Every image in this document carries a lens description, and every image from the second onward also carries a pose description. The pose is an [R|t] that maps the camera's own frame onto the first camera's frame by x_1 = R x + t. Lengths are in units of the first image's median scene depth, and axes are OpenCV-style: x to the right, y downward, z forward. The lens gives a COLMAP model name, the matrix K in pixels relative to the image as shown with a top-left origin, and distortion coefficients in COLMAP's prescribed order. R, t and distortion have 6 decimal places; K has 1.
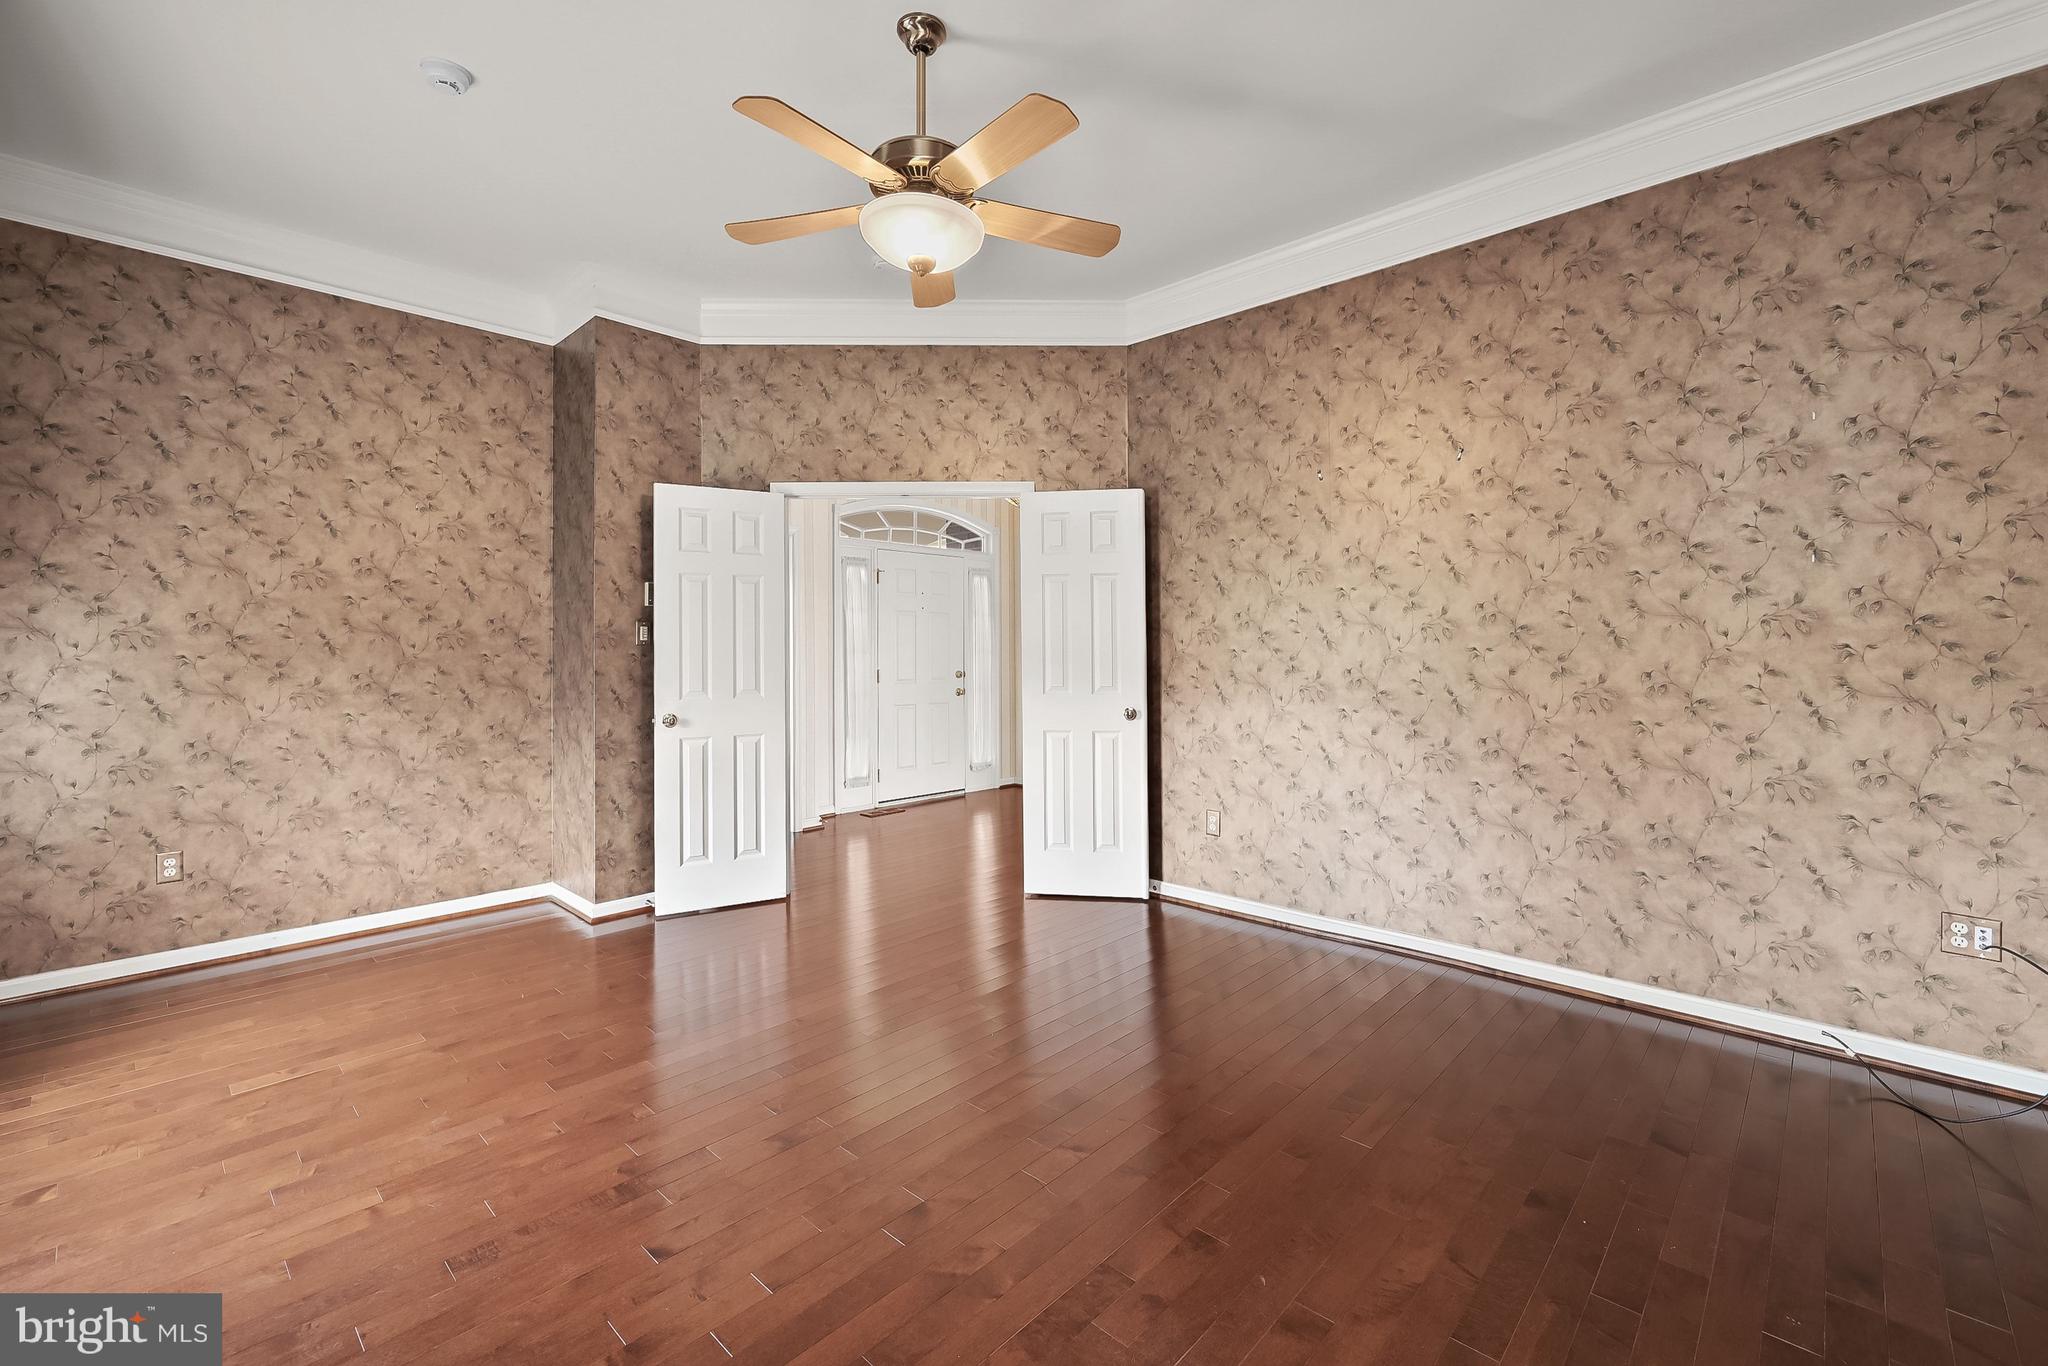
lens RADIAL K [[819.4, 0, 1034.2], [0, 819.4, 666.1], [0, 0, 1]] dist [0.000074, -0.000240]
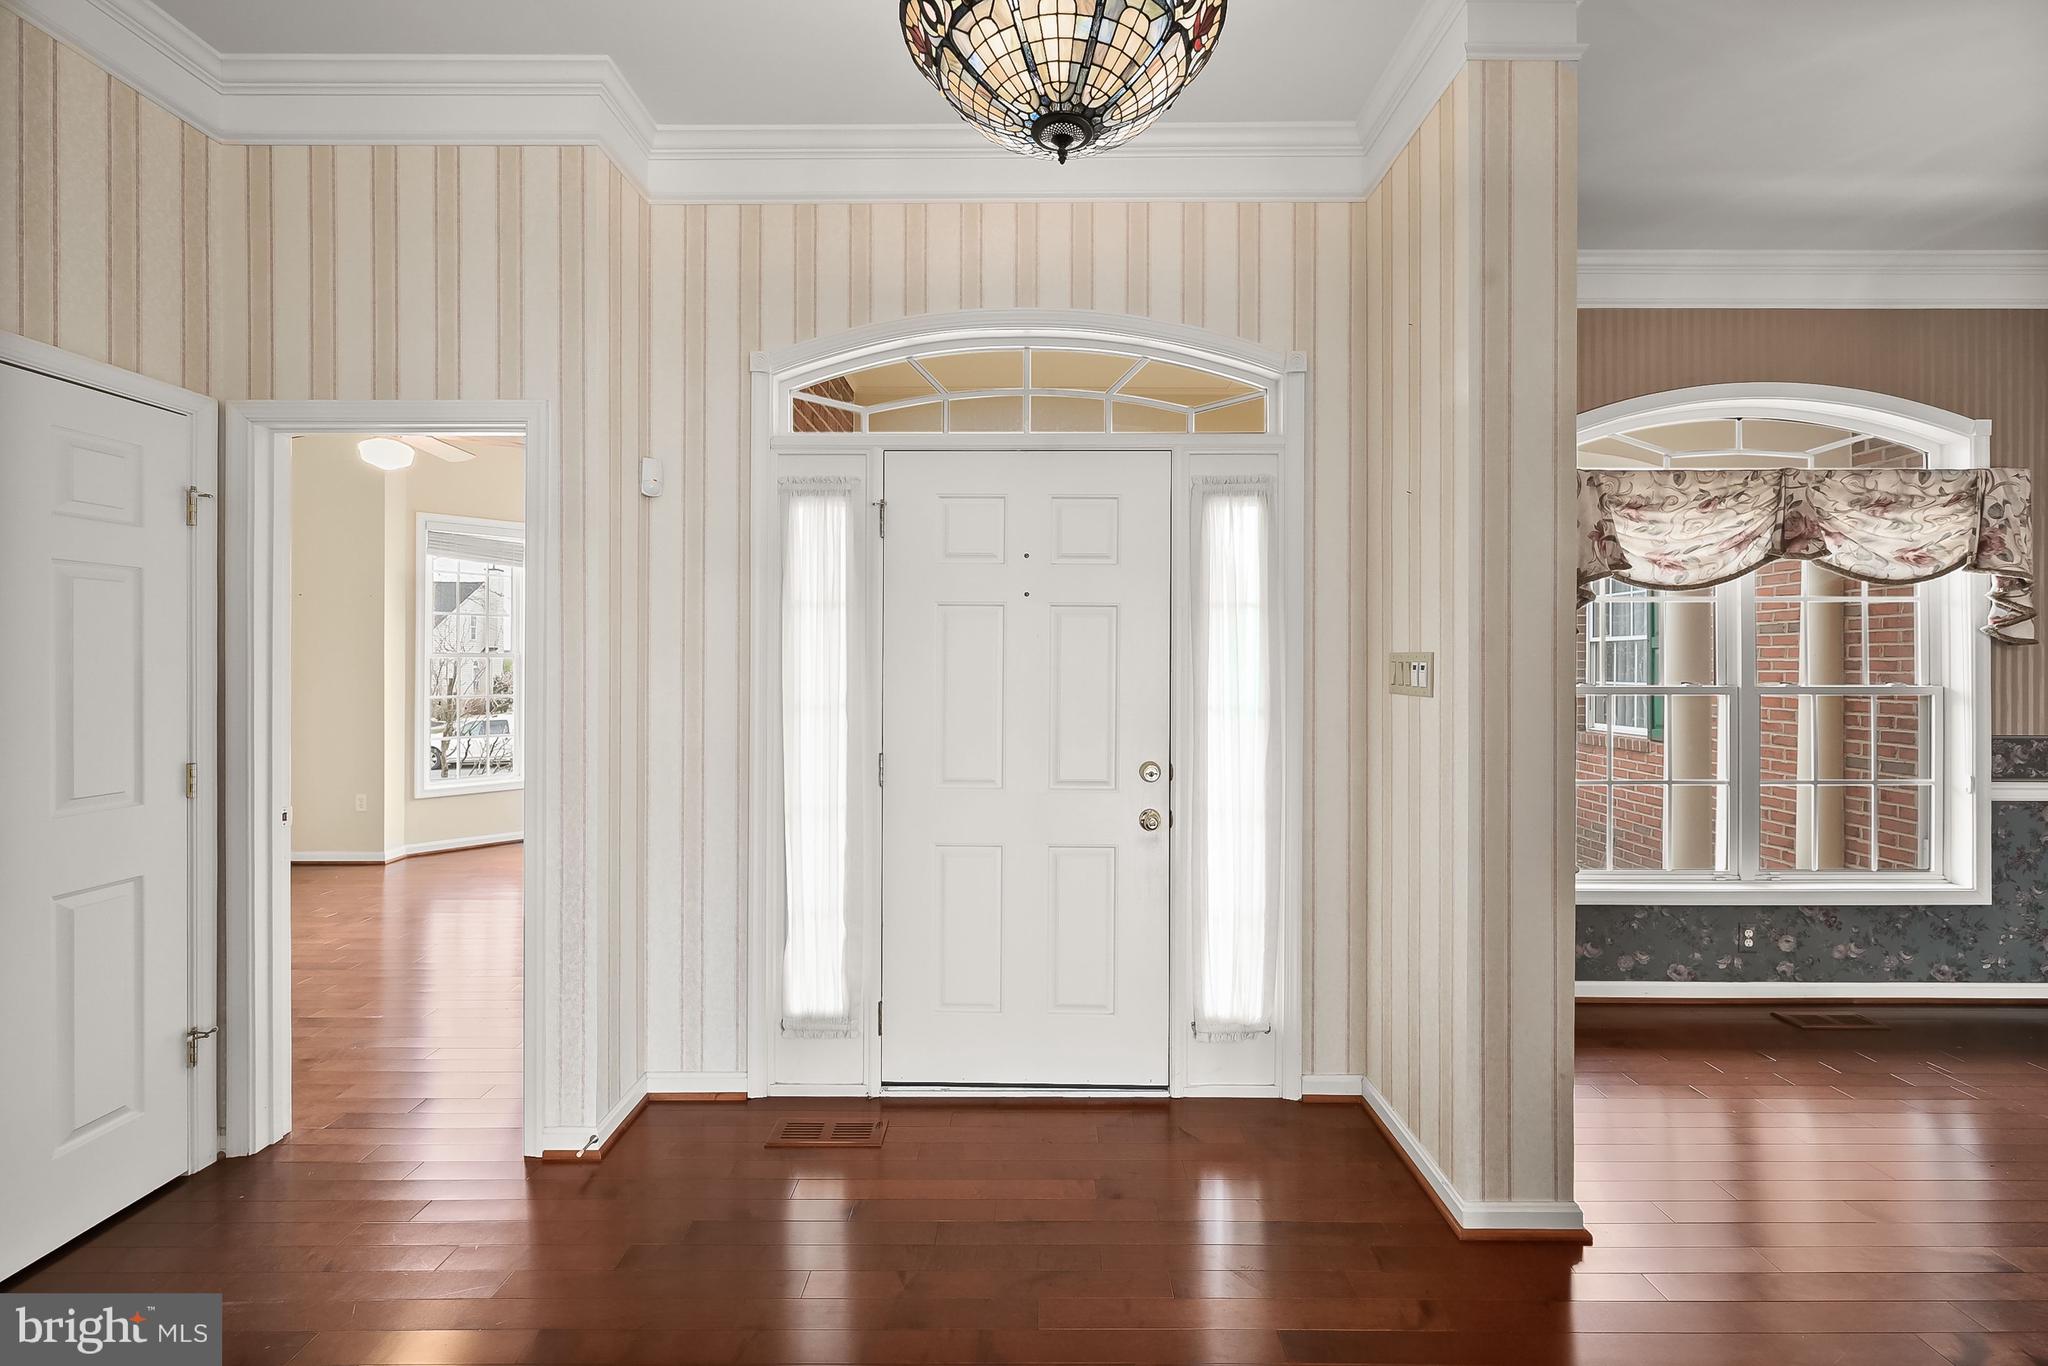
lens RADIAL K [[819.4, 0, 1034.2], [0, 819.4, 666.1], [0, 0, 1]] dist [0.000074, -0.000240]
pose [[0.693671, 0.008134, -0.720247, 0.270418], [-0.018267, 0.999813, -0.006301, -0.066968], [0.720061, 0.017528, 0.693690, 1.413246]]
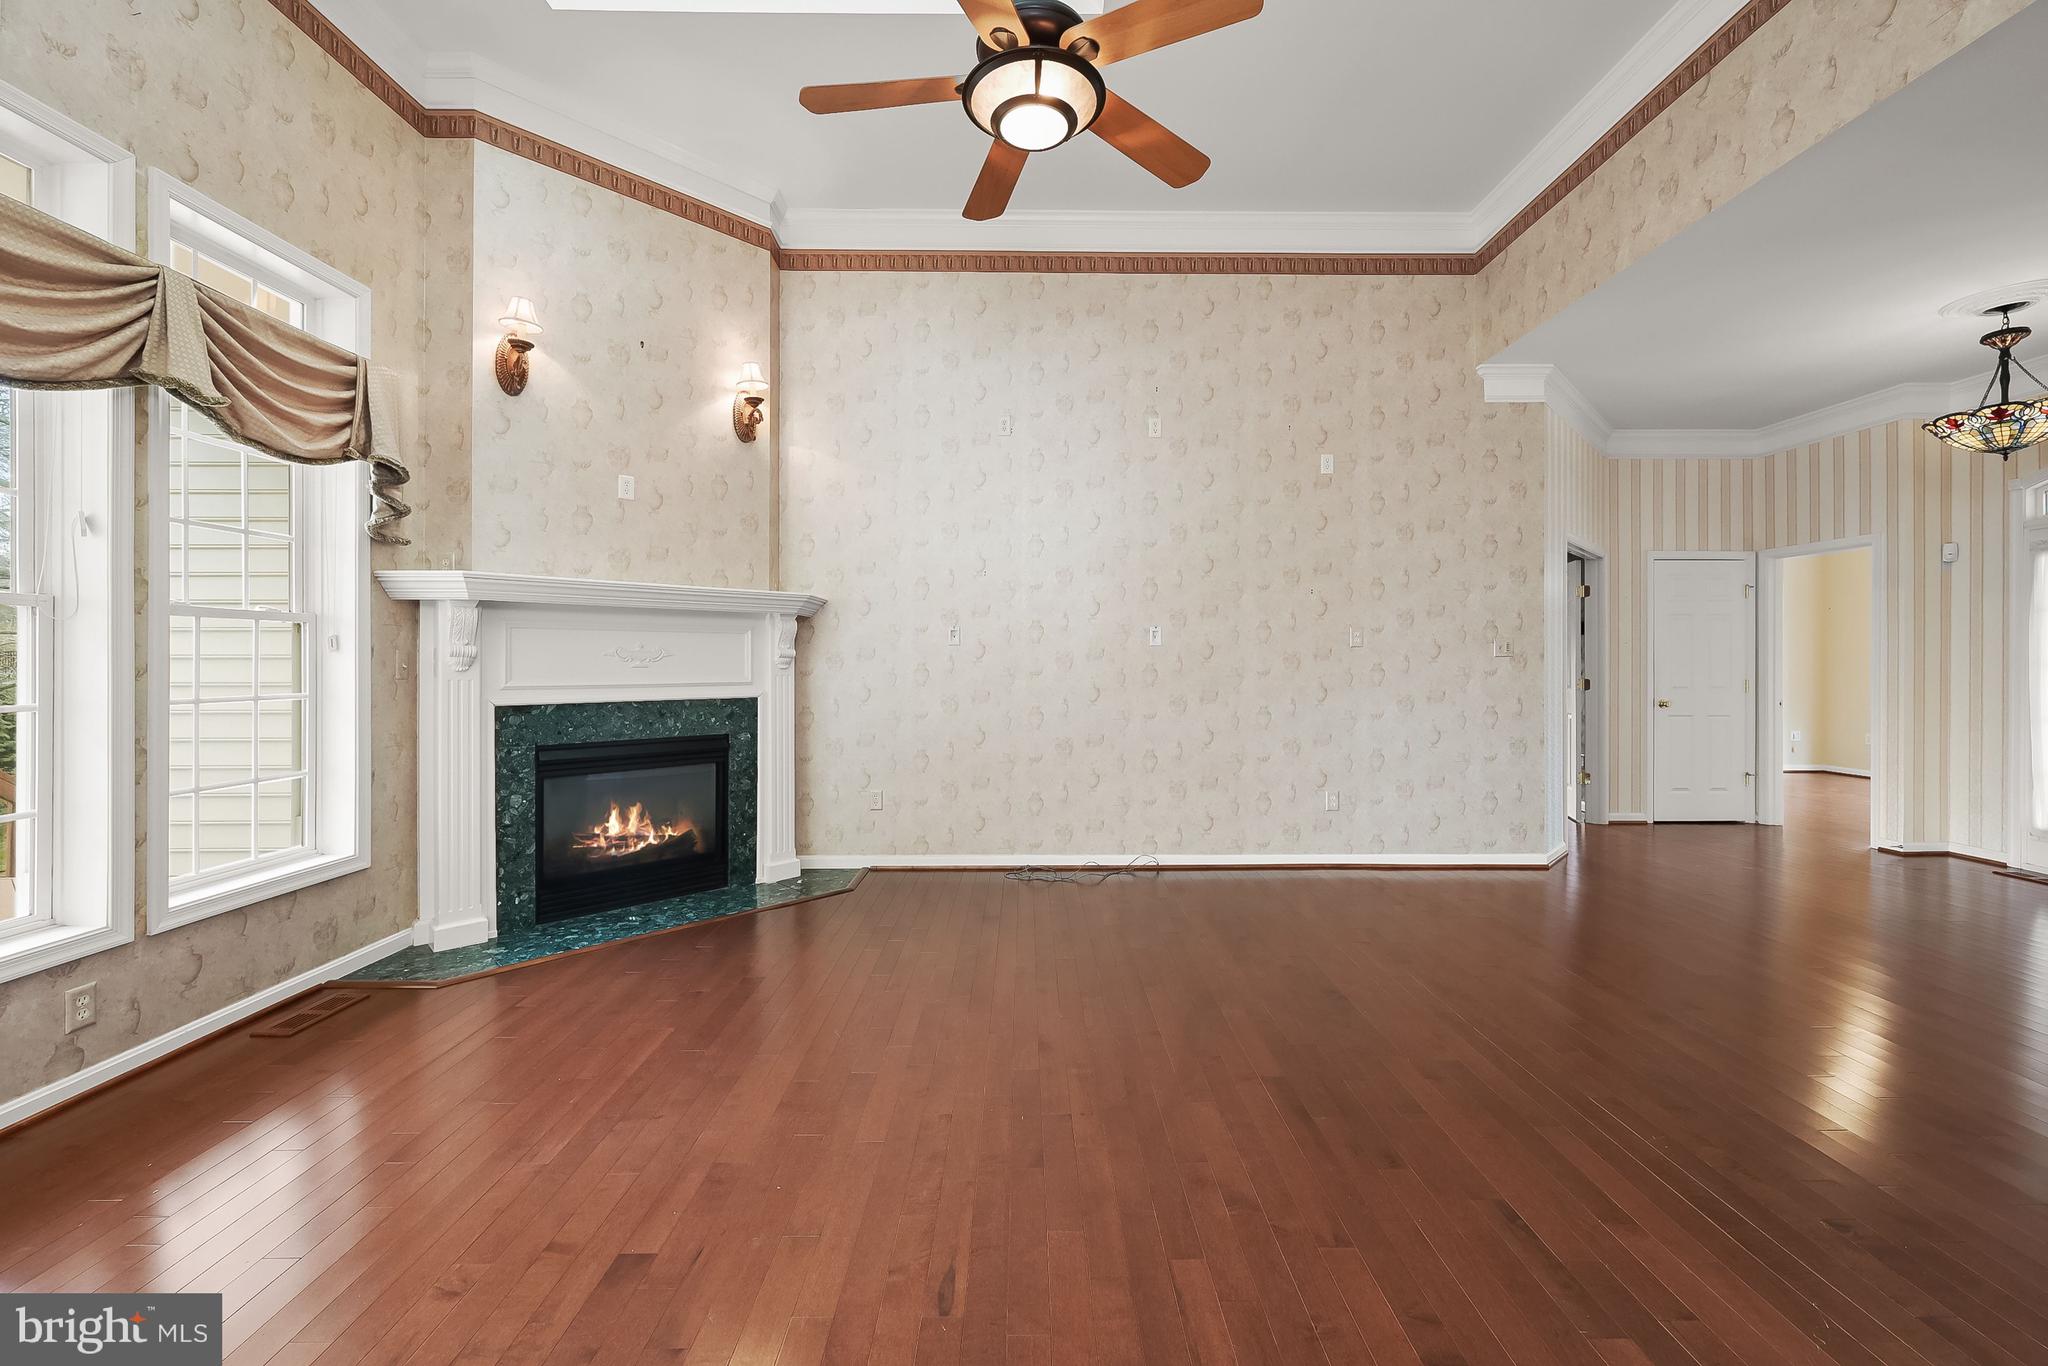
lens RADIAL K [[815.4, 0, 1033.4], [0, 815.4, 656.5], [0, 0, 1]] dist [0.001033, 0.000121]
pose [[-0.713393, 0.003680, -0.700755, 1.720185], [-0.009979, 0.999831, 0.015409, -0.049942], [0.700693, 0.017985, -0.713236, 1.561476]]
